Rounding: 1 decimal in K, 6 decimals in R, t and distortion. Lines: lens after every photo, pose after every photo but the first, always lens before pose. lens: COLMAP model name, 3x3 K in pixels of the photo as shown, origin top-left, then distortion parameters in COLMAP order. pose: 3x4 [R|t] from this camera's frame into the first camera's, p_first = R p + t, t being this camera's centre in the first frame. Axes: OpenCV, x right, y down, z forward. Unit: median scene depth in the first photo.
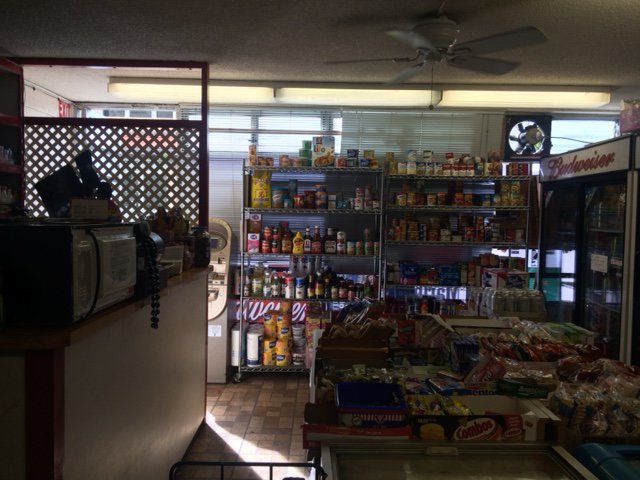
lens RADIAL K [[520.3, 0, 320.0], [0, 520.3, 240.0], [0, 0, 1]] dist [0.086763, -0.122982]
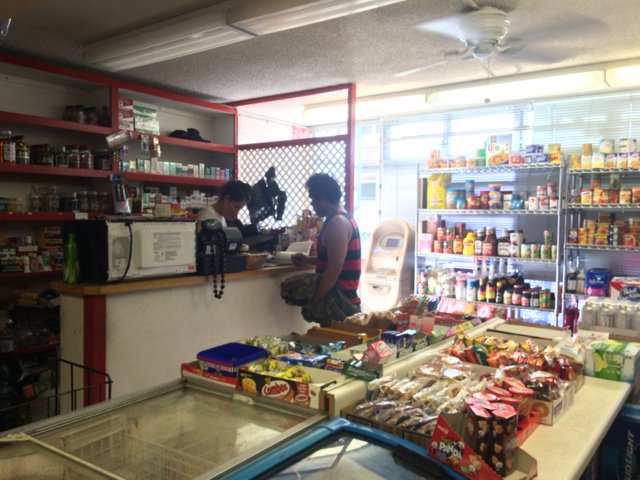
lens RADIAL K [[520.3, 0, 320.0], [0, 520.3, 240.0], [0, 0, 1]] dist [0.086763, -0.122982]
pose [[0.814297, 0.020533, -0.580085, 0.306153], [-0.025291, 0.999680, -0.000117, 0.005209], [0.579897, 0.014766, 0.814556, 0.024086]]
